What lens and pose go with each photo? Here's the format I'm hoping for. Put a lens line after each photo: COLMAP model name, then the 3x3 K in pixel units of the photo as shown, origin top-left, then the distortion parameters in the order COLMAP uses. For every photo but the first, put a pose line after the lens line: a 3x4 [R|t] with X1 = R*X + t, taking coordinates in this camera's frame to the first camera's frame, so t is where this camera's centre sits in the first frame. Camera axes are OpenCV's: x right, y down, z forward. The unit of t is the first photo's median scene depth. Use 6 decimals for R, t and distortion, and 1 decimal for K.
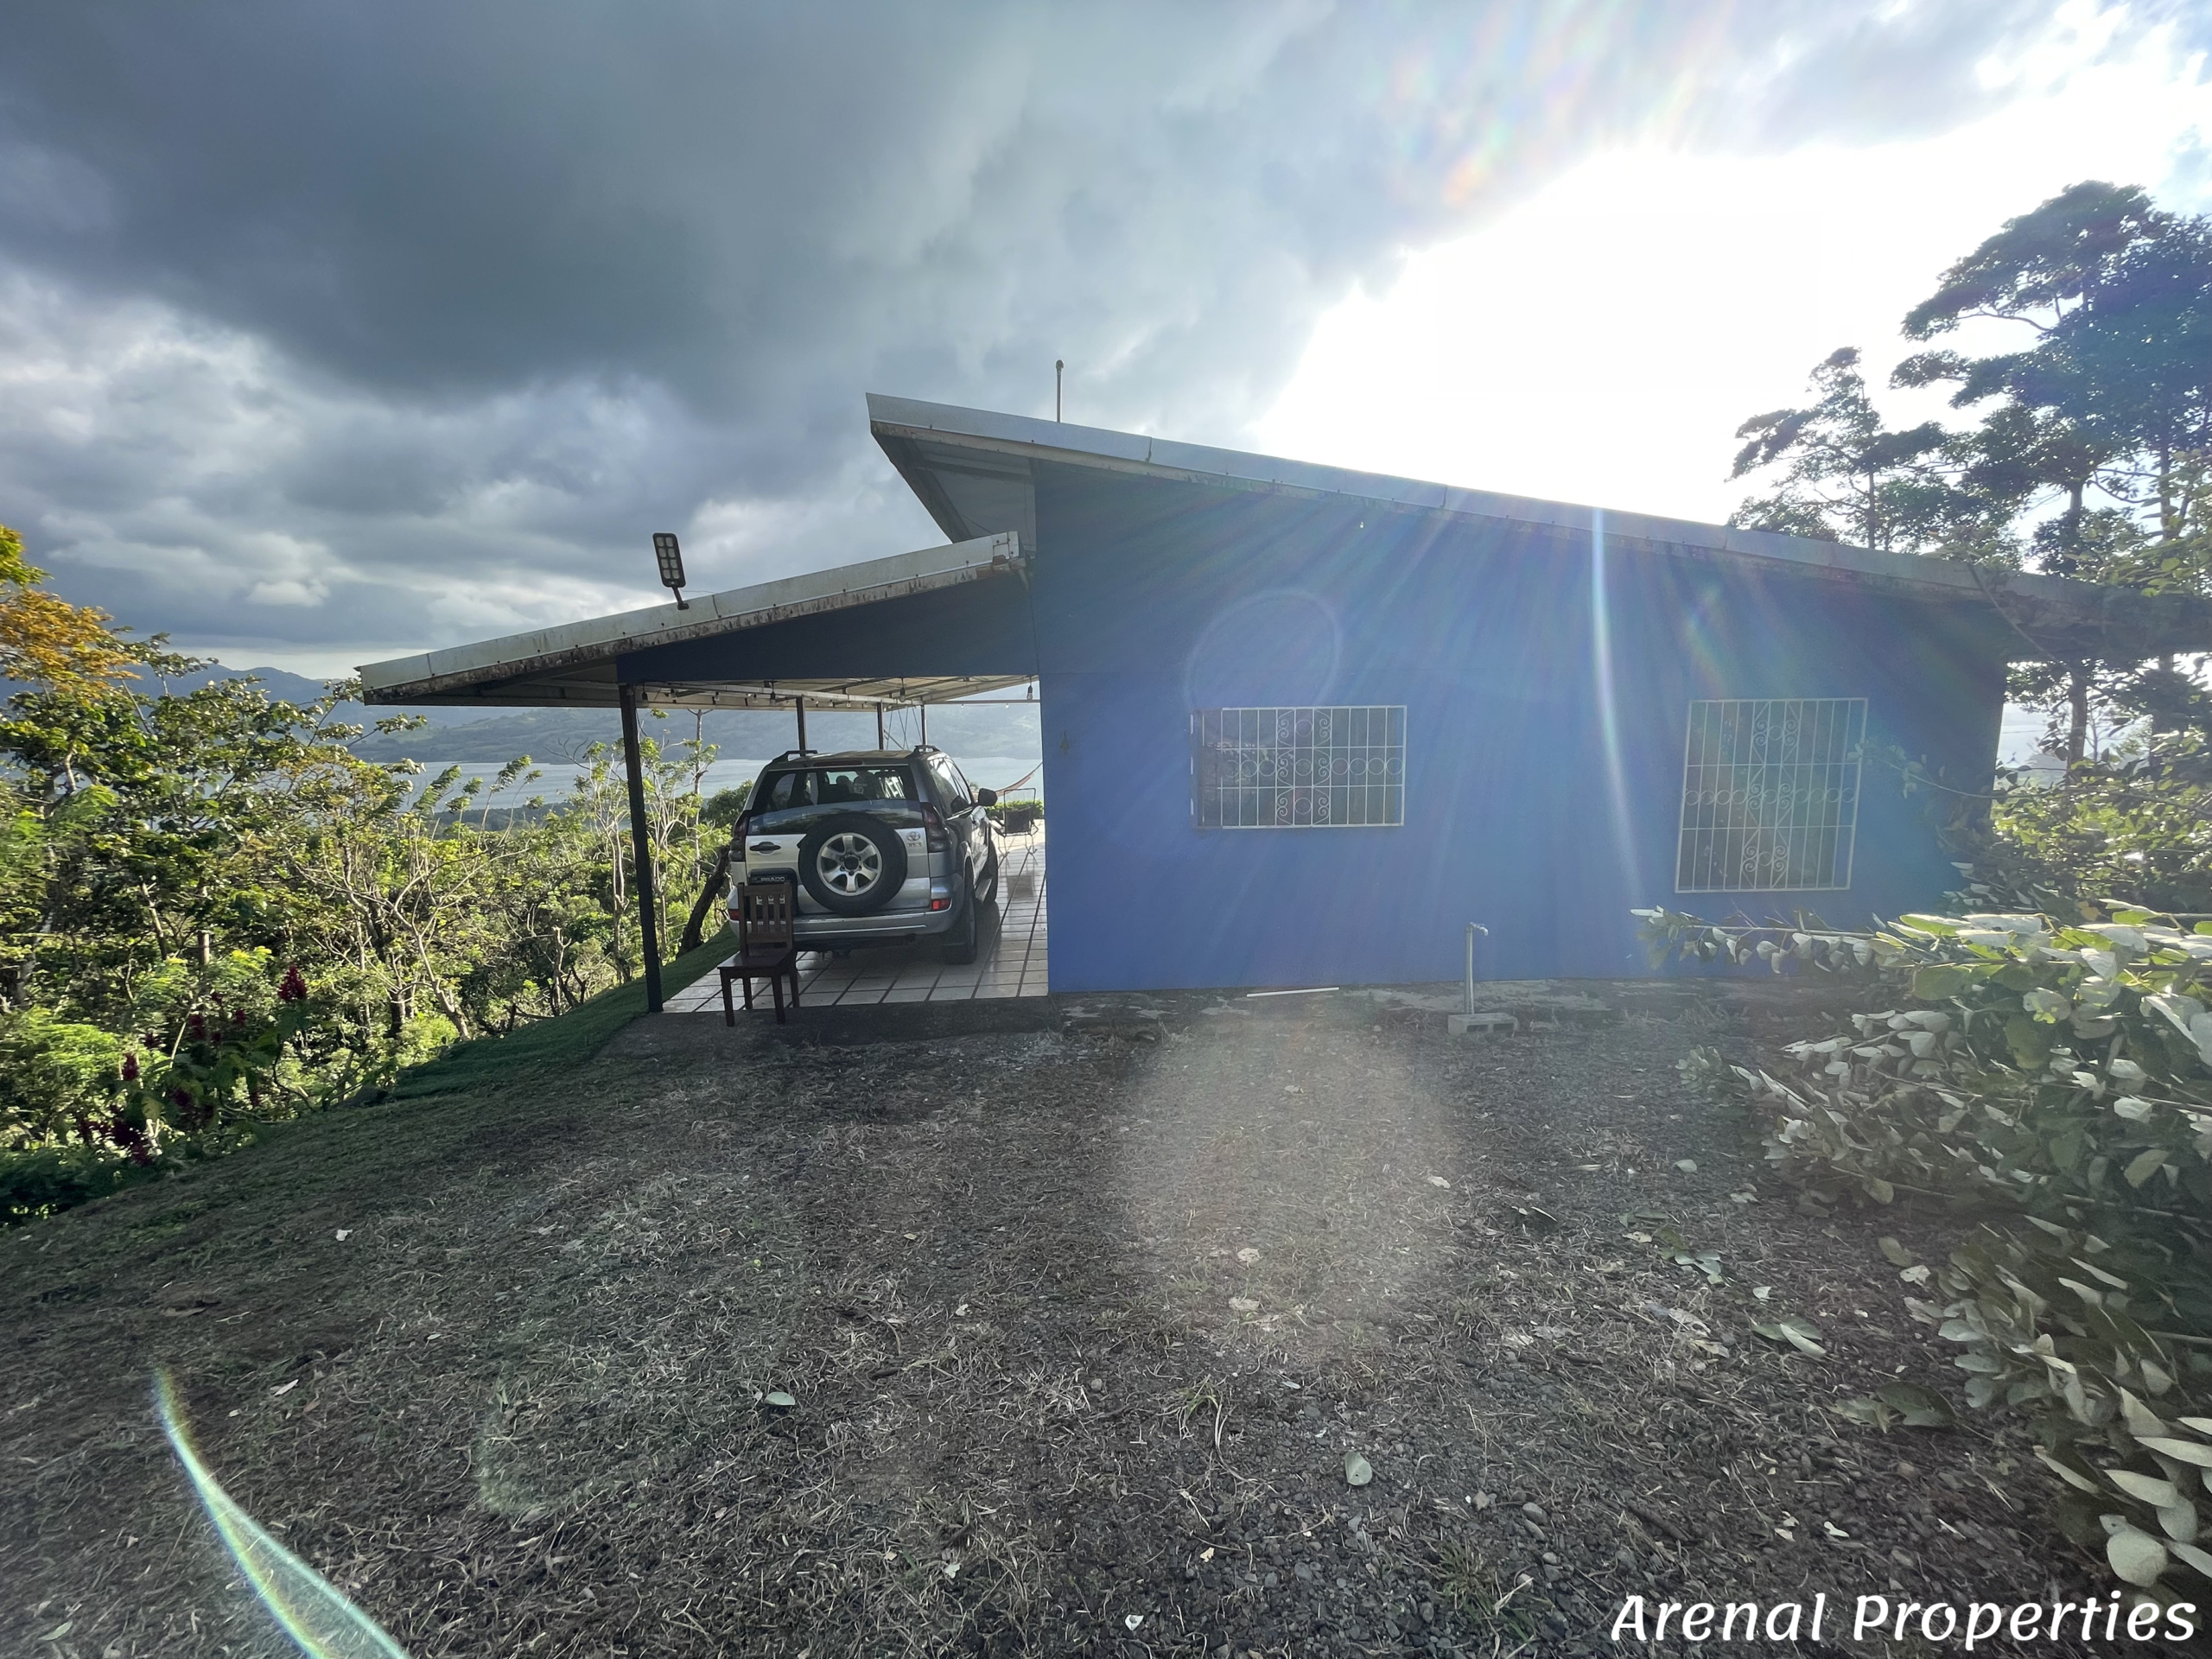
lens RADIAL K [[896.9, 0, 1104.5], [0, 896.9, 821.7], [0, 0, 1]] dist [-0.001838, -0.000197]
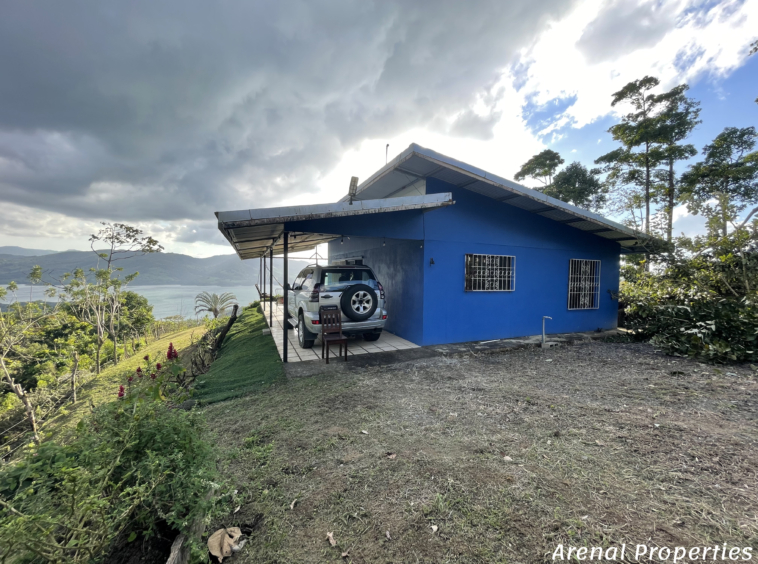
lens RADIAL K [[305.0, 0, 379.0], [0, 305.0, 282.0], [0, 0, 1]] dist [-0.000924, -0.000044]
pose [[0.928095, 0.022969, 0.371633, -0.572166], [0.011053, 0.995956, -0.089159, 0.067516], [-0.372179, 0.086855, 0.924088, 0.095336]]
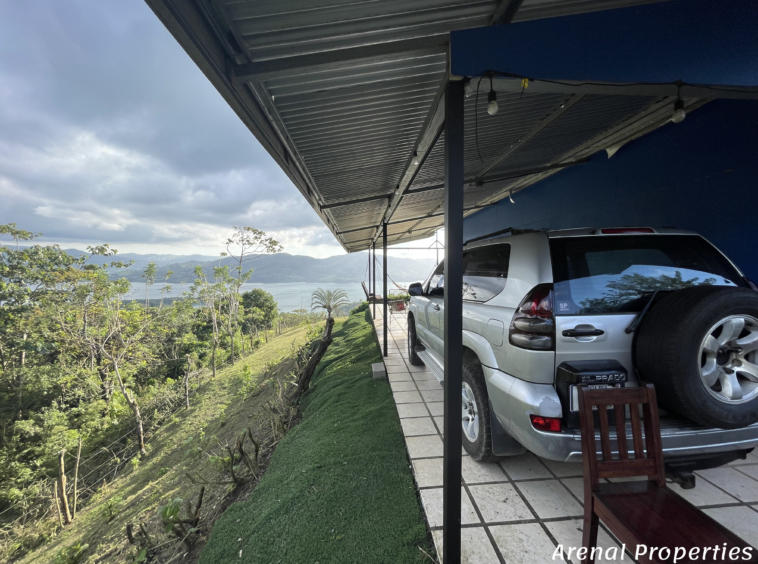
lens RADIAL K [[305.0, 0, 379.0], [0, 305.0, 282.0], [0, 0, 1]] dist [-0.000924, -0.000044]
pose [[0.999028, 0.013618, 0.041935, -0.562640], [-0.010266, 0.996810, -0.079145, 0.008563], [-0.042879, 0.078637, 0.995981, 0.745014]]
